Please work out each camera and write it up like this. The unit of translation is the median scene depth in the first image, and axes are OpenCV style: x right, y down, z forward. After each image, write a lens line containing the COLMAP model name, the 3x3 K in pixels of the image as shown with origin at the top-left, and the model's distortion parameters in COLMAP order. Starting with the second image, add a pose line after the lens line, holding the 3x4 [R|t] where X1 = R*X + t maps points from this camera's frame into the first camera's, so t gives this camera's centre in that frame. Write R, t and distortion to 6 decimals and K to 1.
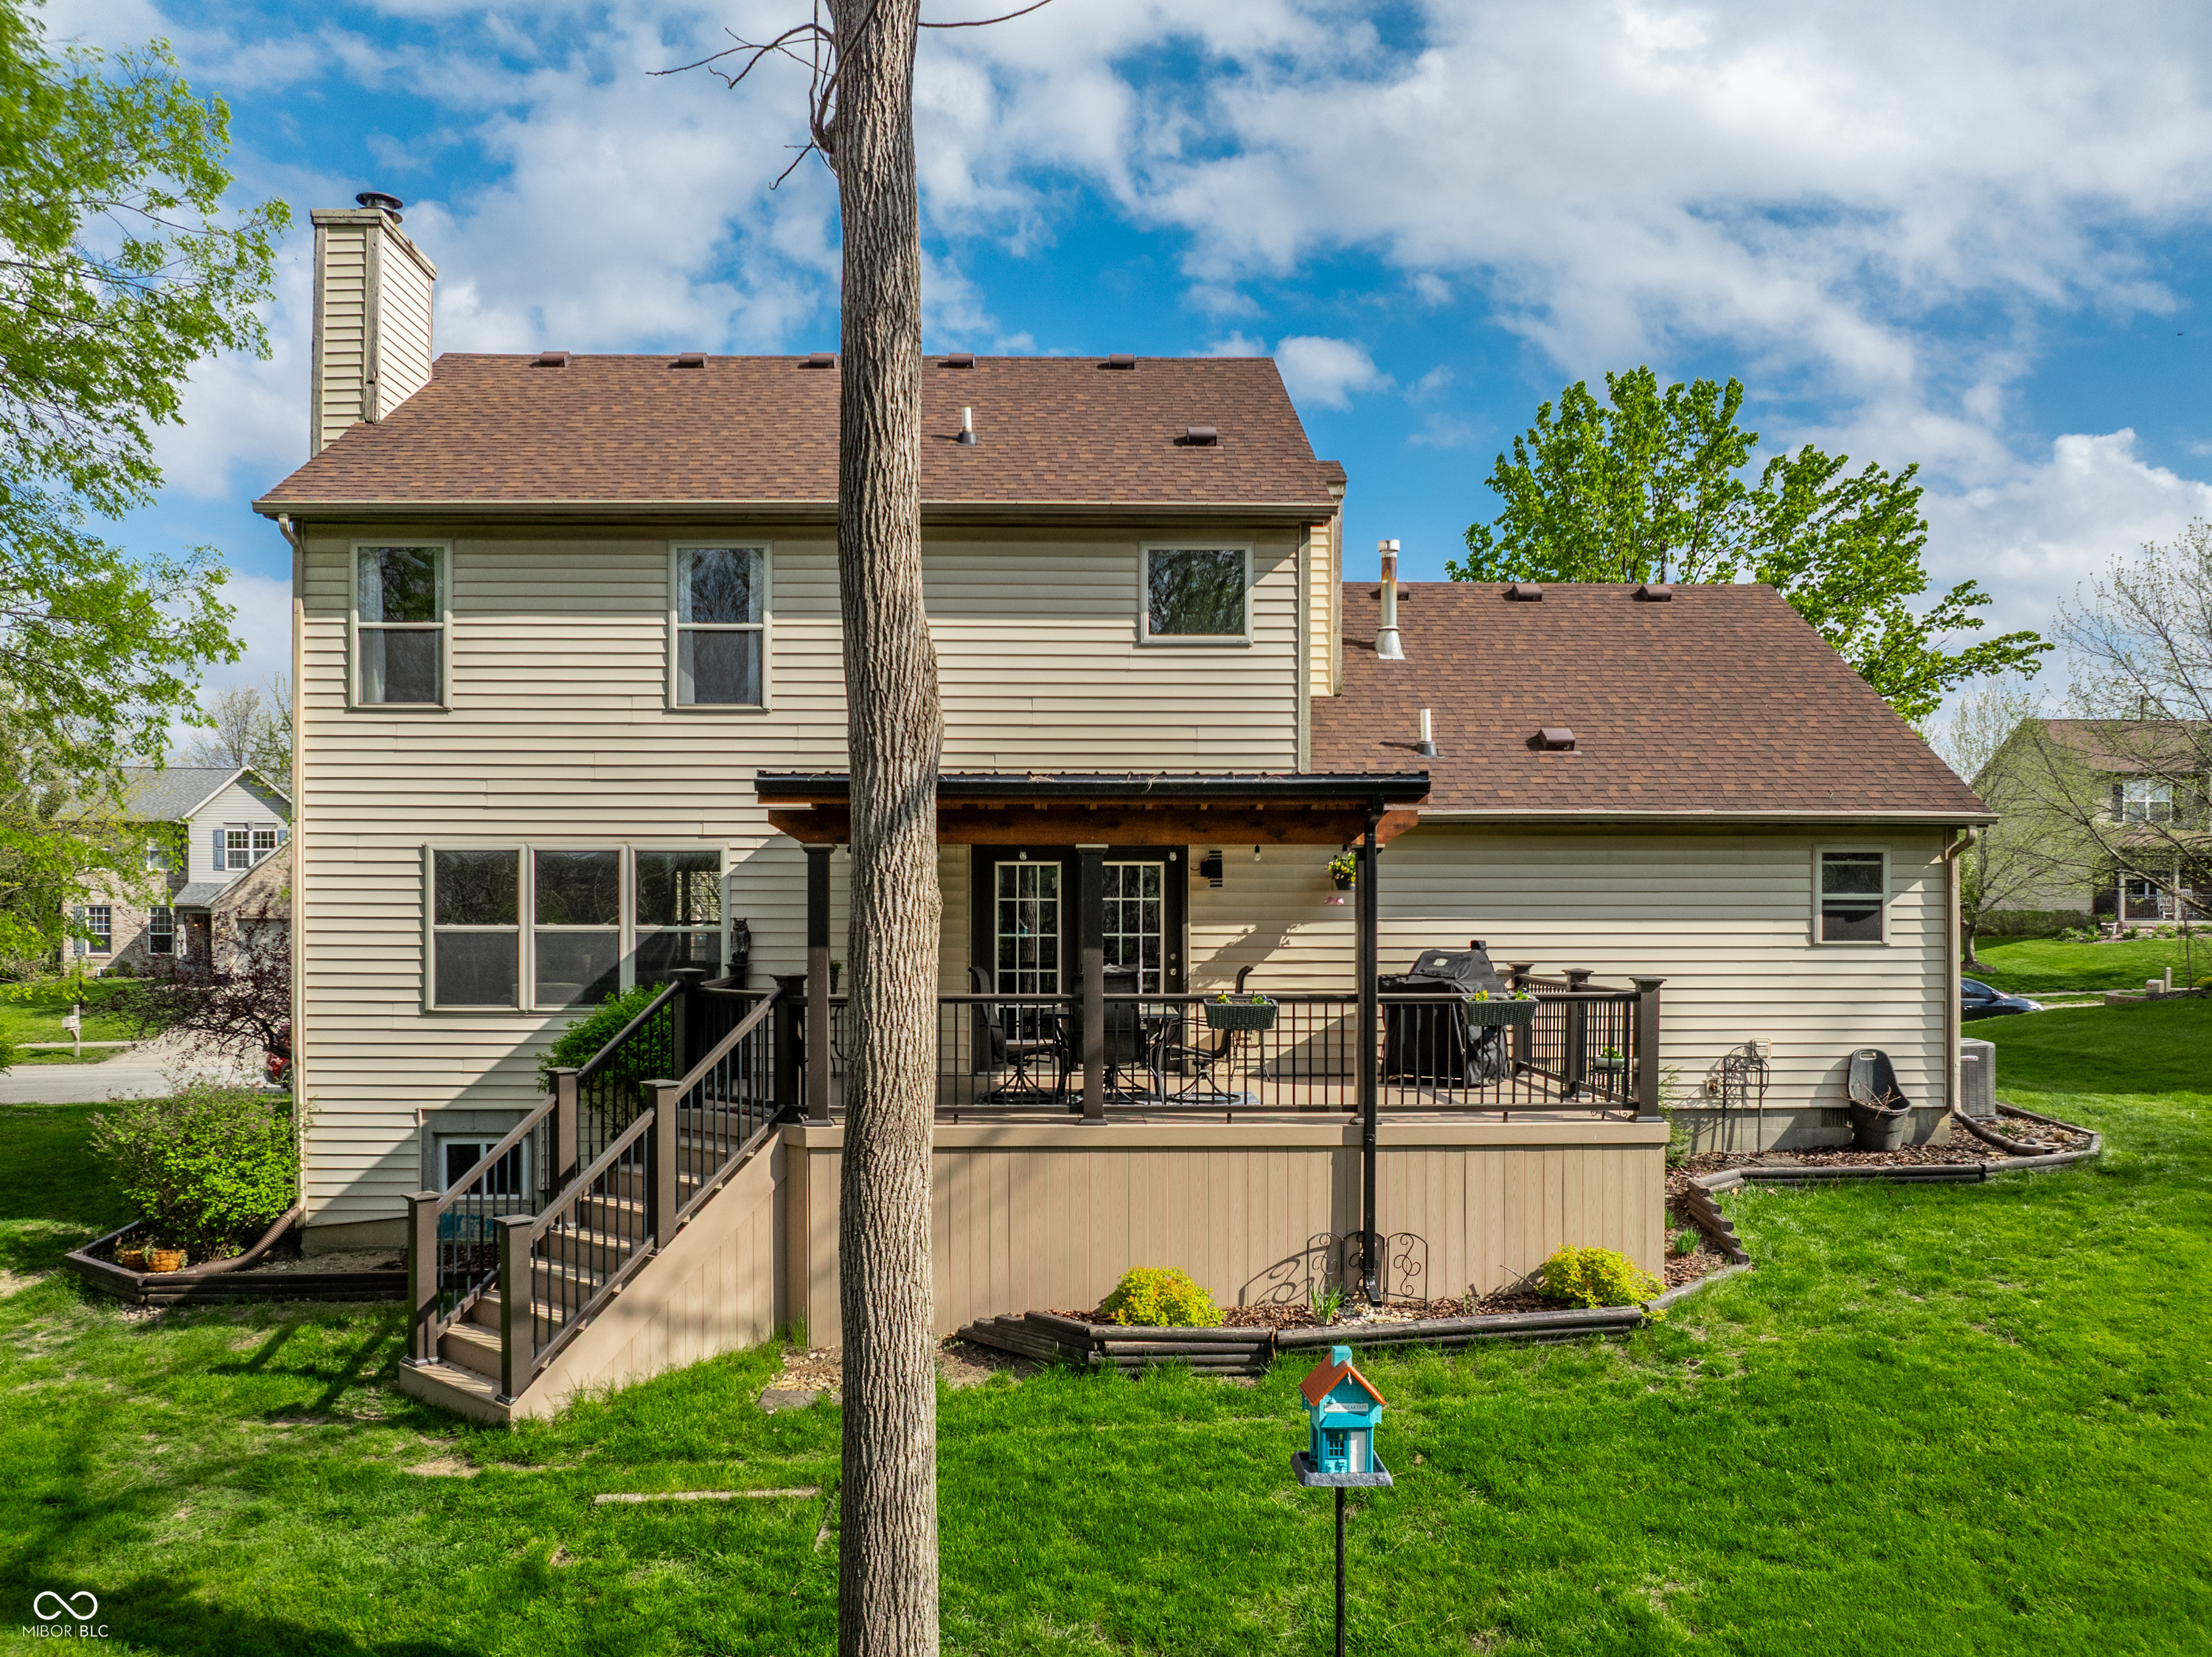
lens RADIAL K [[1568.8, 0, 1109.4], [0, 1568.8, 837.4], [0, 0, 1]] dist [-0.048969, 0.018771]
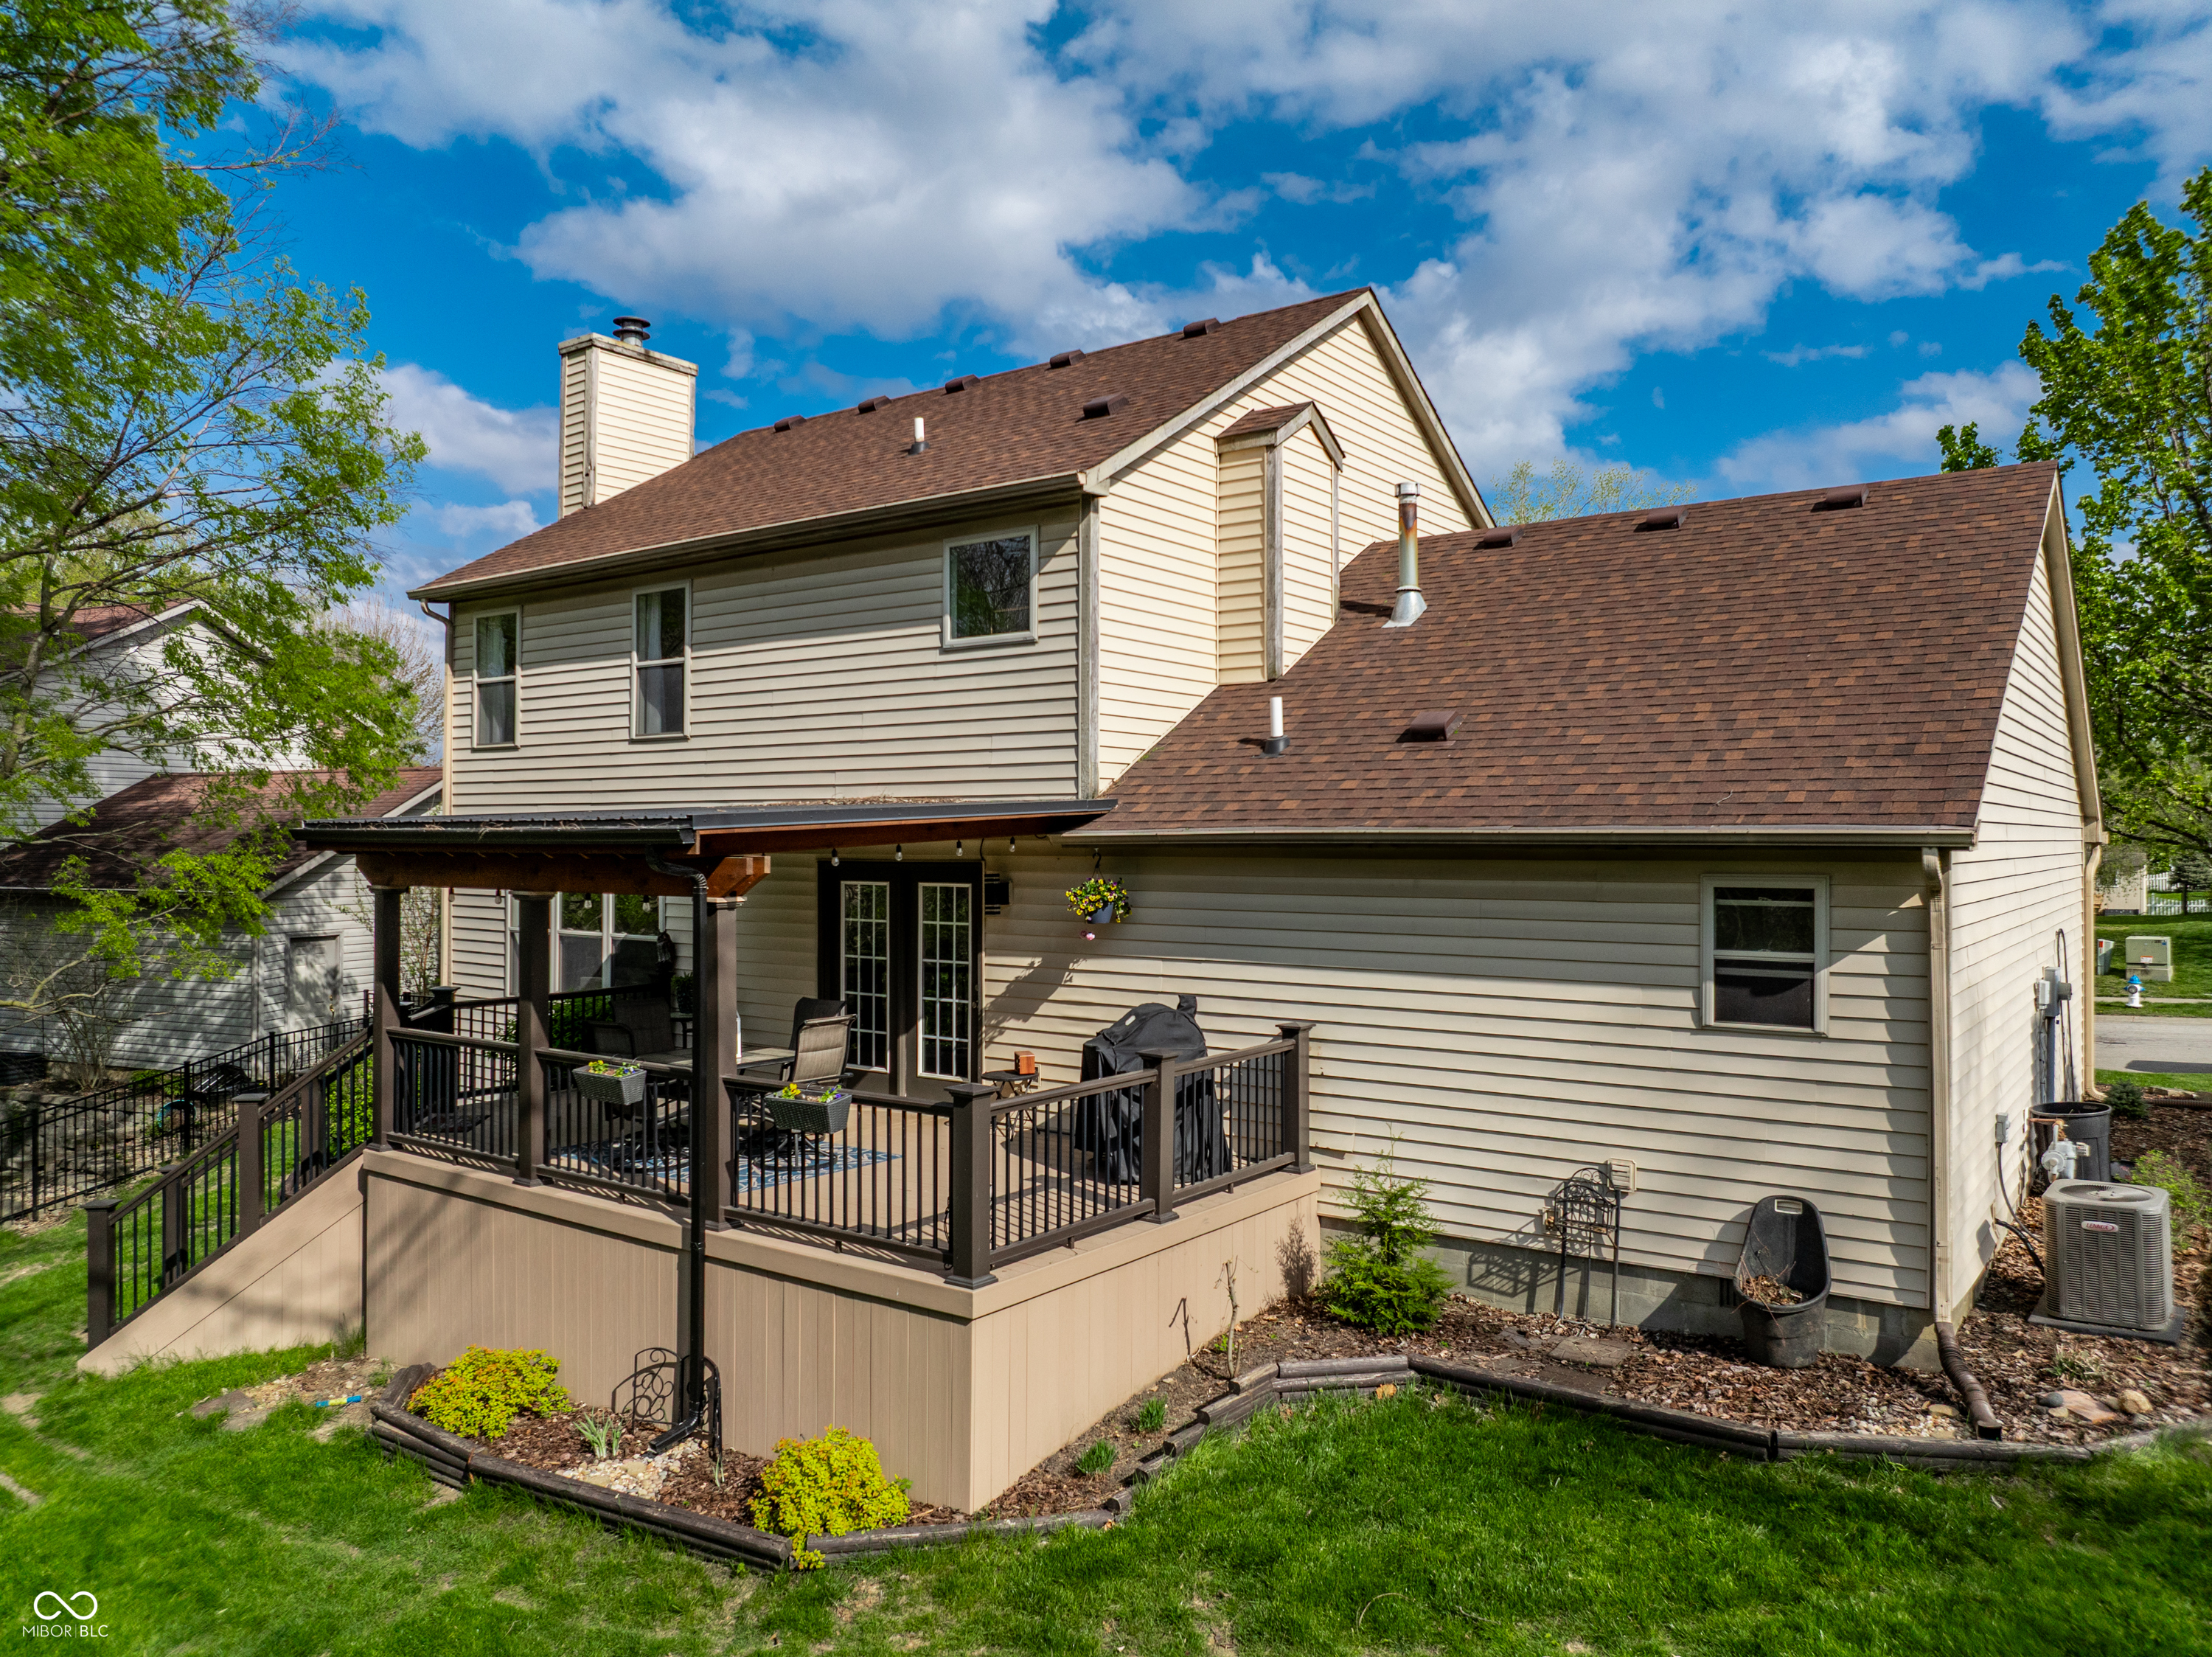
lens RADIAL K [[1568.8, 0, 1099.9], [0, 1568.8, 817.1], [0, 0, 1]] dist [-0.048969, 0.018771]
pose [[0.791437, -0.009830, -0.611171, 0.658628], [-0.001487, 0.999837, -0.018006, -0.007448], [0.611248, 0.015160, 0.791294, 0.322966]]
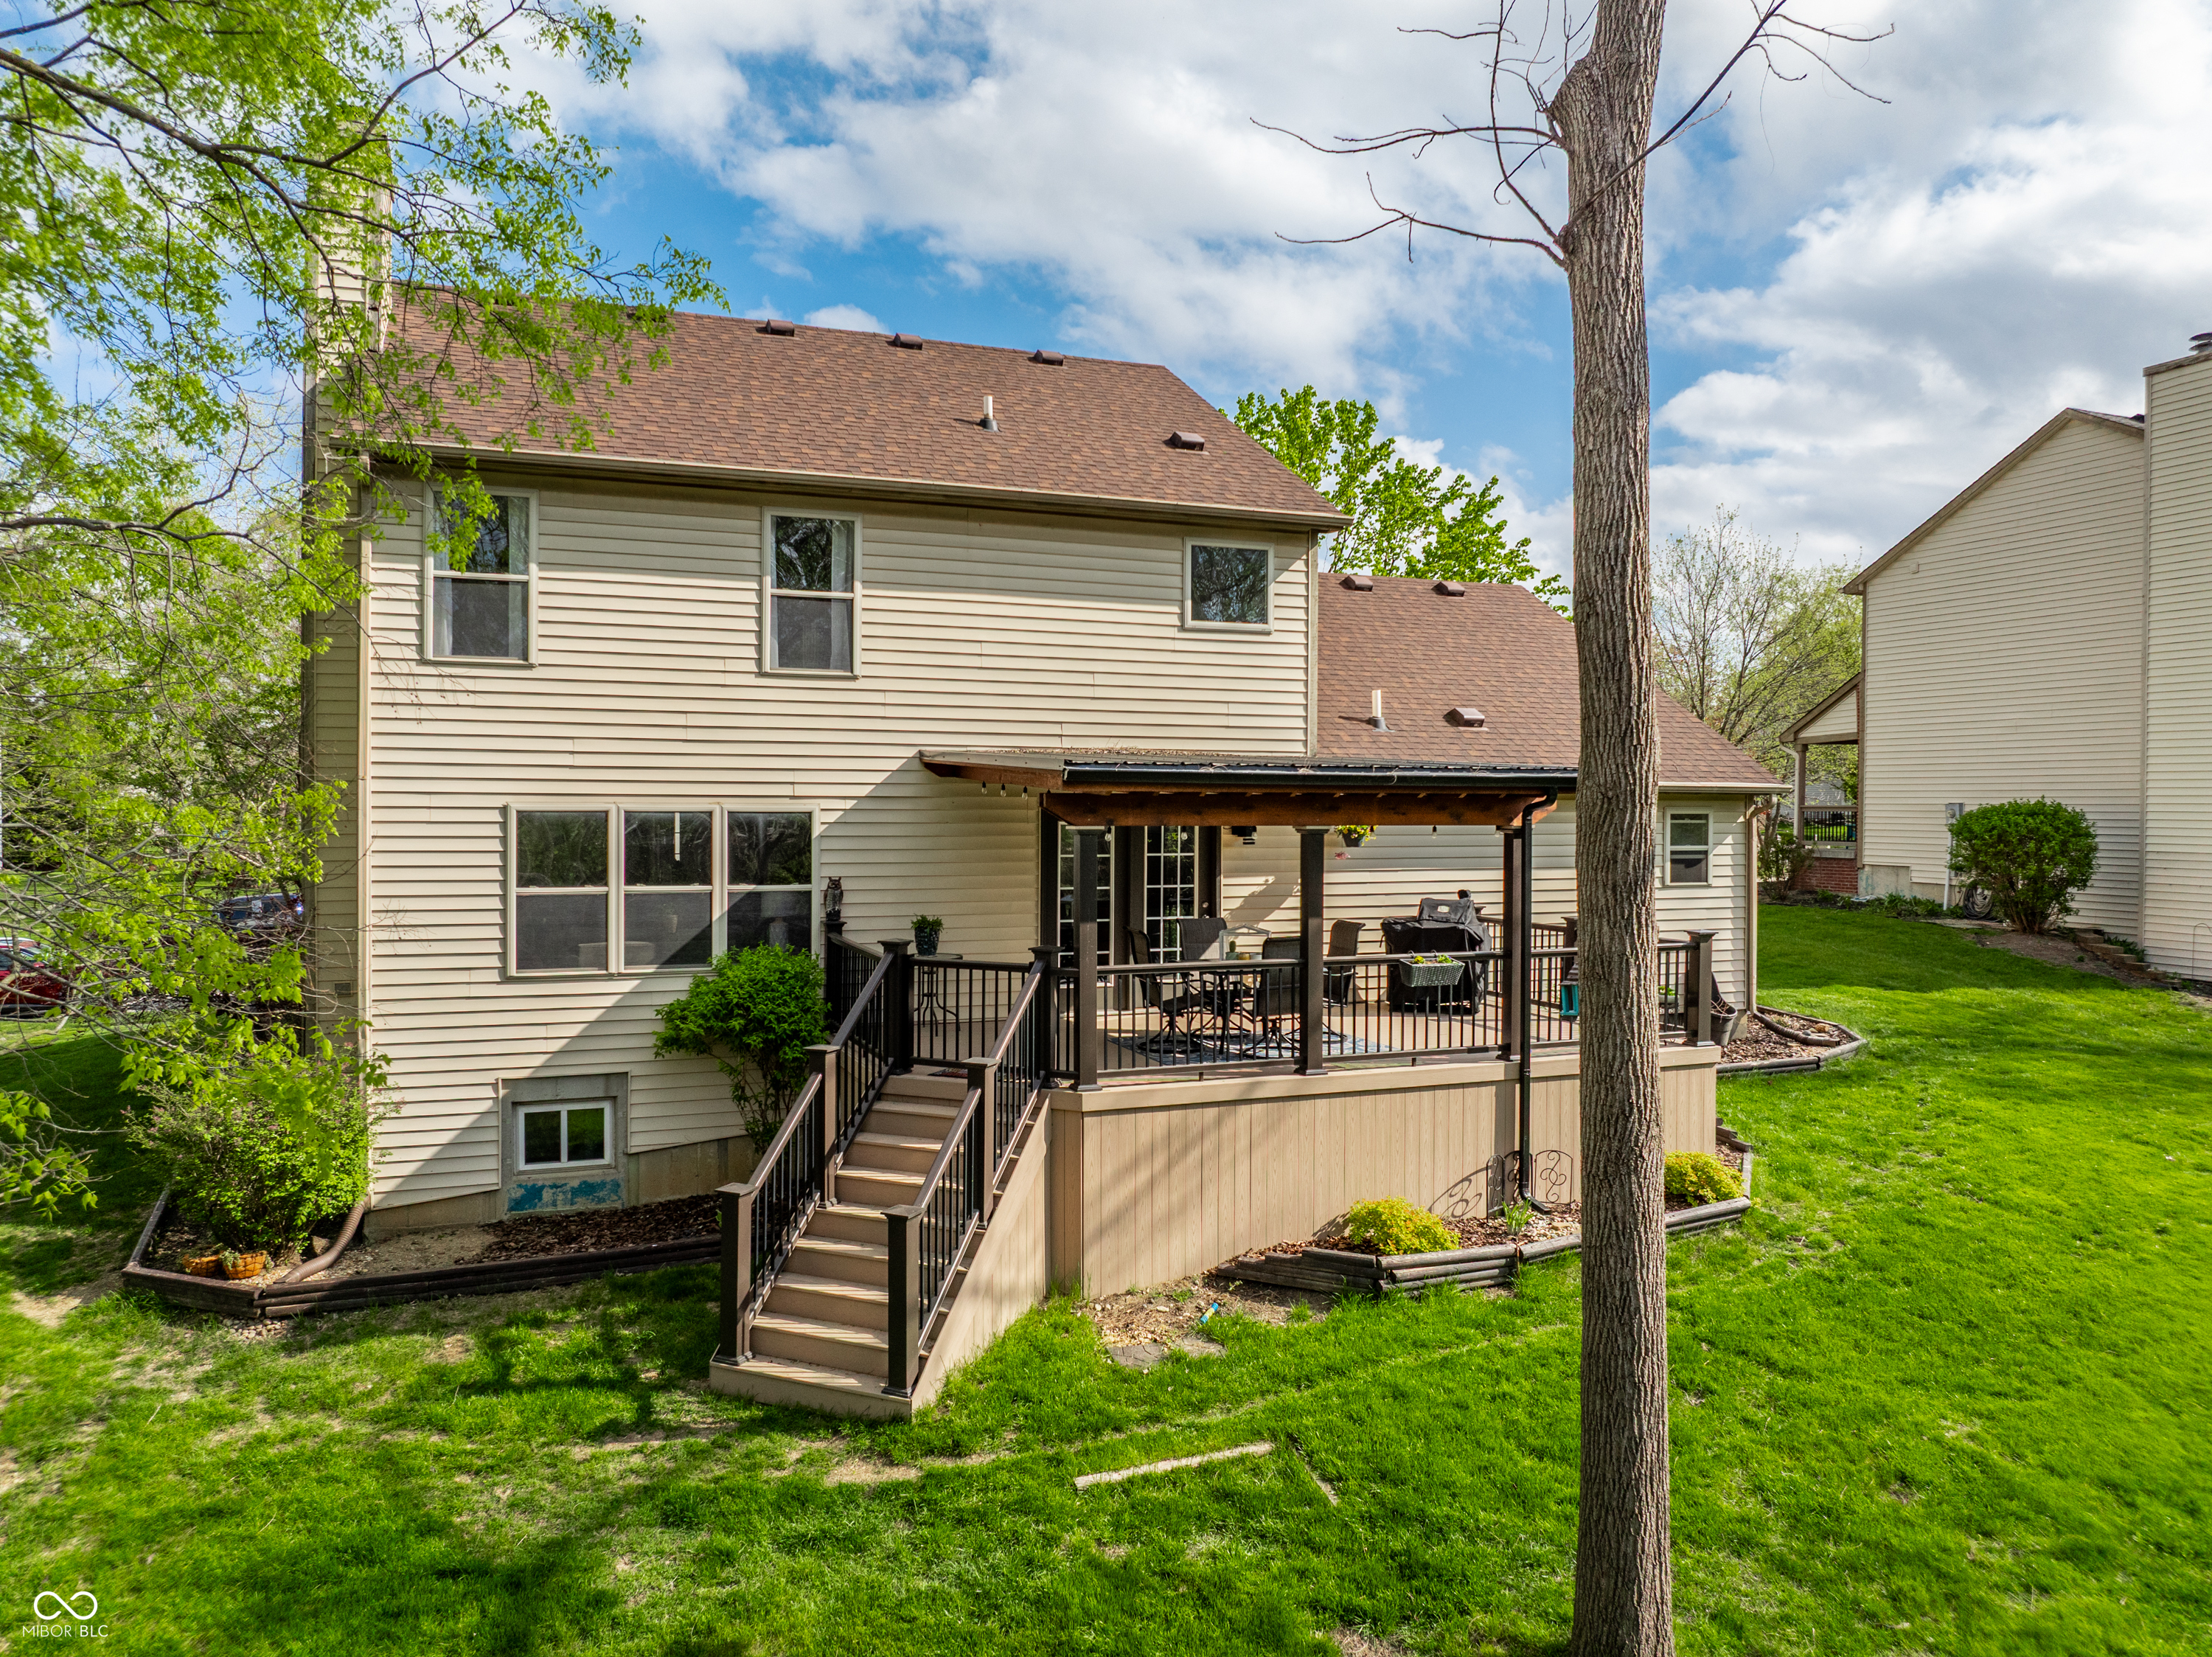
lens RADIAL K [[1568.8, 0, 1087.8], [0, 1568.8, 818.4], [0, 0, 1]] dist [-0.048969, 0.018771]
pose [[0.937231, -0.000463, 0.348710, -0.436896], [-0.003562, 0.999934, 0.010902, 0.001285], [-0.348692, -0.011460, 0.937167, -0.031426]]
